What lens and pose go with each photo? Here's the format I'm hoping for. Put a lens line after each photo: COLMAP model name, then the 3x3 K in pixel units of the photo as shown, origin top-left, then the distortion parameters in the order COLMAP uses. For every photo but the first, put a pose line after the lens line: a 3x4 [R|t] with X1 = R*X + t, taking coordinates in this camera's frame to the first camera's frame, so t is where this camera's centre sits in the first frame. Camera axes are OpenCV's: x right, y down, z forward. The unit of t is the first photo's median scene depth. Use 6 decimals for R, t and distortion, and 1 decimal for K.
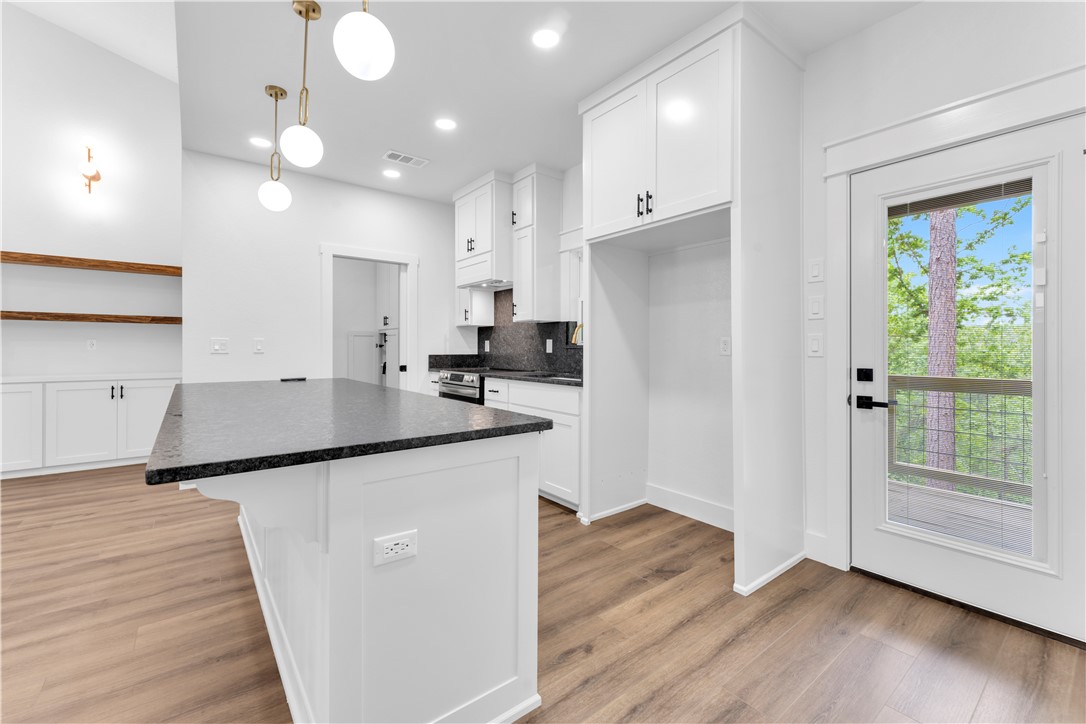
lens RADIAL K [[452.1, 0, 533.2], [0, 452.1, 347.9], [0, 0, 1]] dist [0.000301, 0.000175]
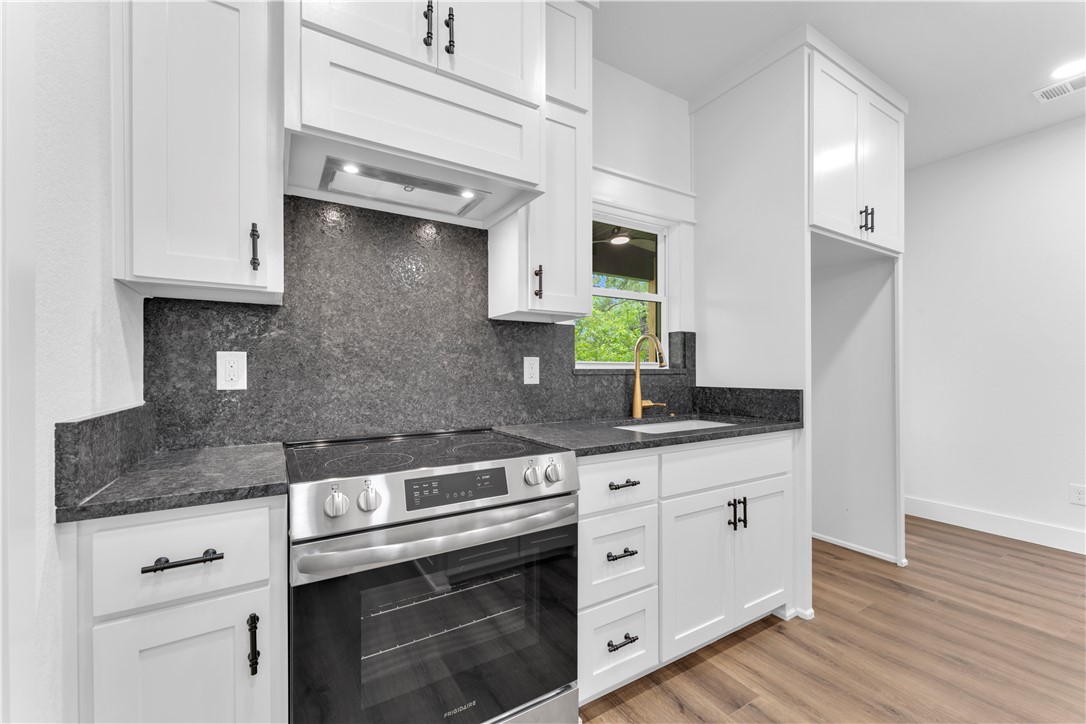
lens RADIAL K [[436.4, 0, 540.4], [0, 436.4, 371.2], [0, 0, 1]] dist [0.001324, 0.000175]
pose [[0.101561, -0.002904, 0.994825, -0.435239], [0.001925, 0.999994, 0.002723, -0.004543], [-0.994827, 0.001638, 0.101566, 0.948996]]
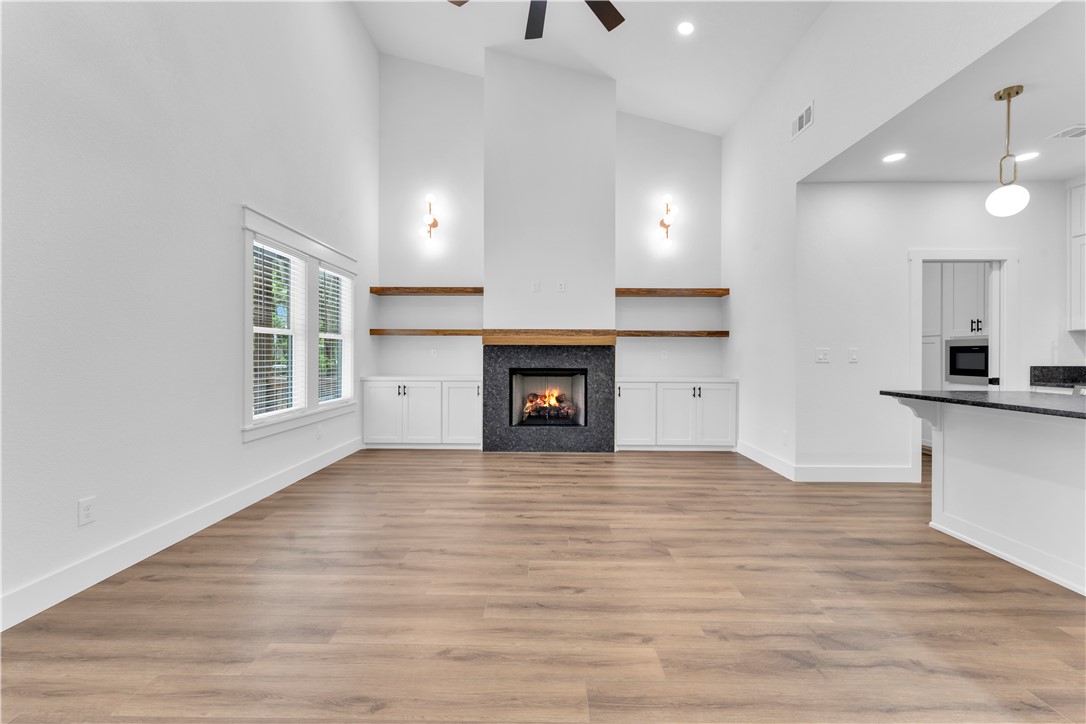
lens RADIAL K [[439.2, 0, 540.5], [0, 439.2, 355.7], [0, 0, 1]] dist [0.001136, 0.000367]
pose [[0.788323, 0.001440, -0.615259, -0.522424], [-0.001756, 0.999998, 0.000090, -0.002725], [0.615259, 0.001010, 0.788325, -0.235024]]
